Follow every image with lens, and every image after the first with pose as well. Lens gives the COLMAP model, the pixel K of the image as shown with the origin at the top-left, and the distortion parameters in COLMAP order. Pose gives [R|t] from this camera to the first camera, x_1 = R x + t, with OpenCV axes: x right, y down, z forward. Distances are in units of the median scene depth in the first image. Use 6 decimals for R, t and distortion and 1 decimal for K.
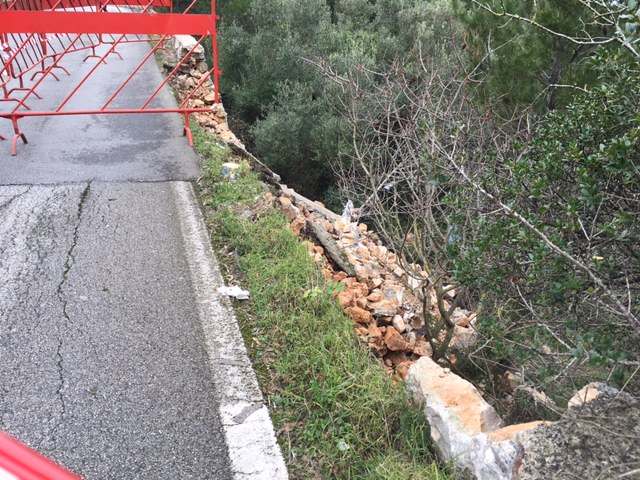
lens RADIAL K [[542.2, 0, 319.3], [0, 542.2, 242.7], [0, 0, 1]] dist [0.074812, -0.111943]
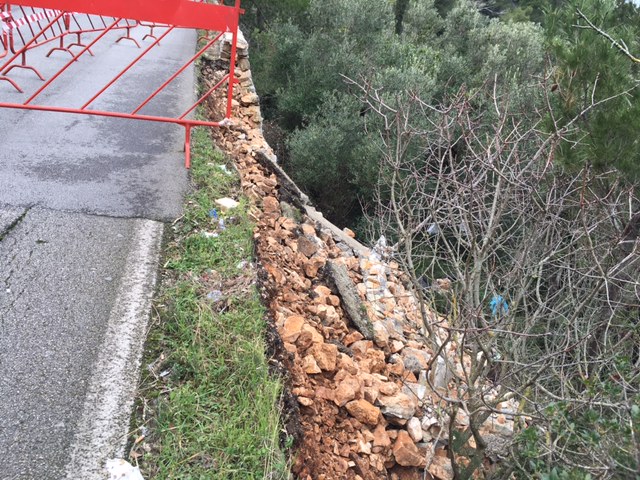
lens RADIAL K [[542.2, 0, 319.3], [0, 542.2, 242.7], [0, 0, 1]] dist [0.074812, -0.111943]
pose [[0.986897, 0.148393, -0.063357, 0.016416], [-0.148712, 0.988881, -0.000313, -0.070947], [0.062606, 0.009731, 0.997991, 0.159384]]
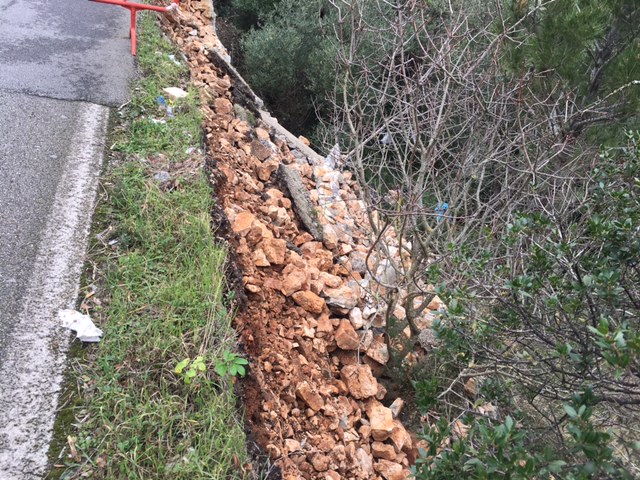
lens RADIAL K [[542.2, 0, 319.3], [0, 542.2, 242.7], [0, 0, 1]] dist [0.074812, -0.111943]
pose [[0.983817, 0.174698, 0.039798, 0.027850], [-0.178560, 0.974332, 0.137089, -0.052336], [-0.014828, -0.141977, 0.989759, 0.142121]]
